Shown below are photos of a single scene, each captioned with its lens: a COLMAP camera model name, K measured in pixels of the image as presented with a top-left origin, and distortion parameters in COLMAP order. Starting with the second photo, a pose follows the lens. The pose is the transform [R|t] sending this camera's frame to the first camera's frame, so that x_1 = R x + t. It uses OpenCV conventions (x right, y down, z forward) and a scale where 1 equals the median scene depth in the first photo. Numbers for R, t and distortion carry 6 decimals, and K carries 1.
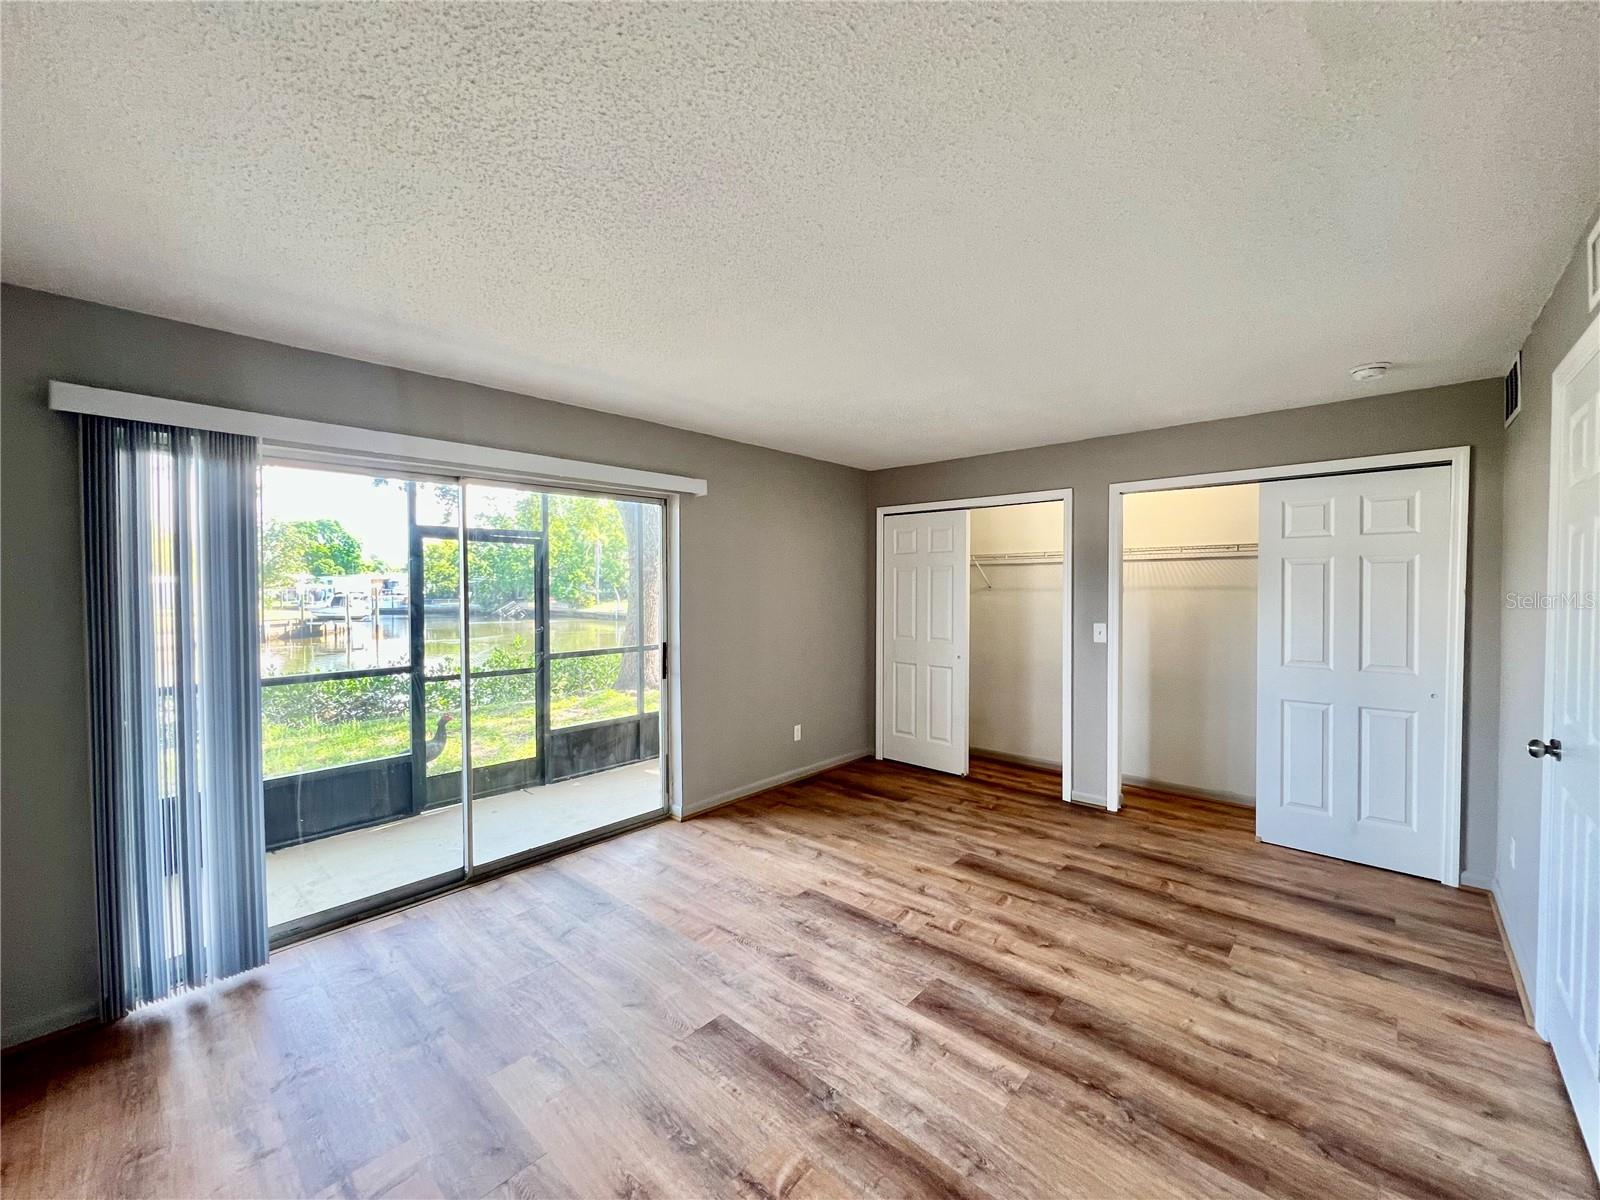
lens RADIAL K [[637.9, 0, 795.2], [0, 637.9, 596.9], [0, 0, 1]] dist [-0.000094, 0.000213]
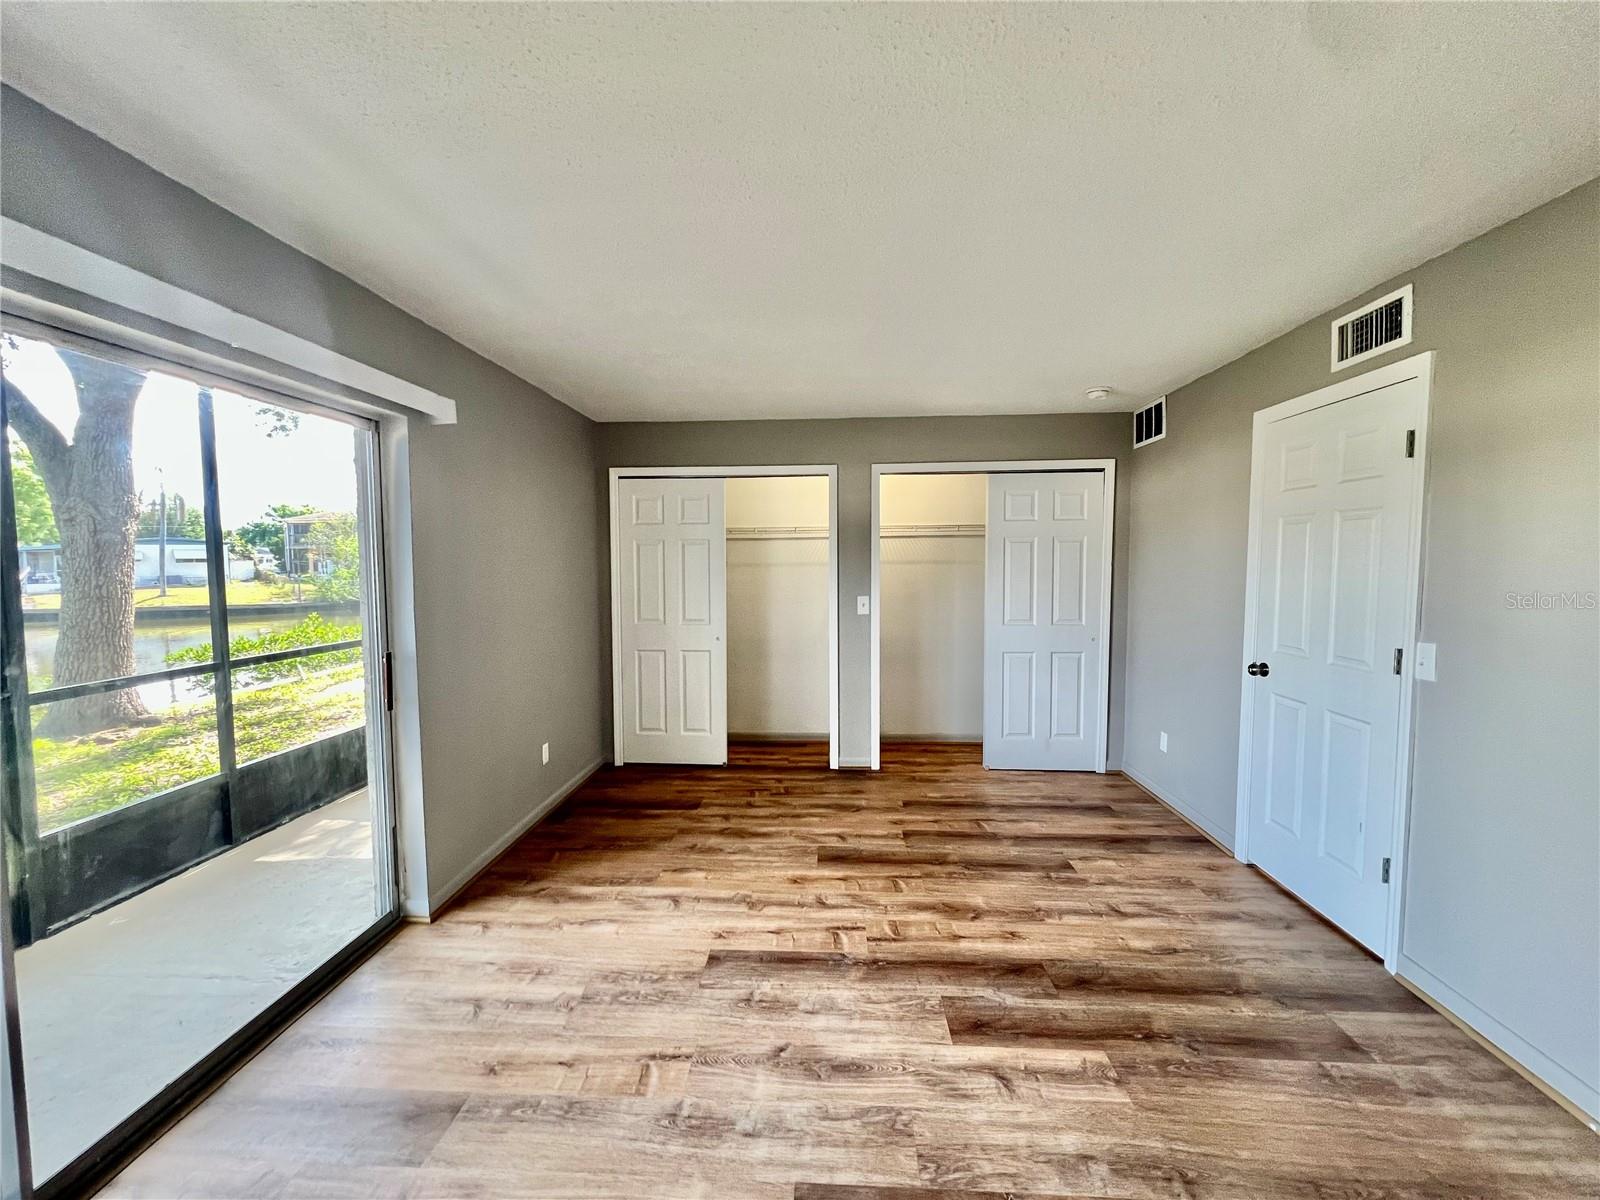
lens RADIAL K [[637.9, 0, 795.2], [0, 637.9, 596.9], [0, 0, 1]] dist [-0.000094, 0.000213]
pose [[0.777900, -0.037257, 0.627282, -0.320994], [0.014455, 0.999038, 0.041412, -0.003247], [-0.628222, -0.023147, 0.777690, 0.296040]]
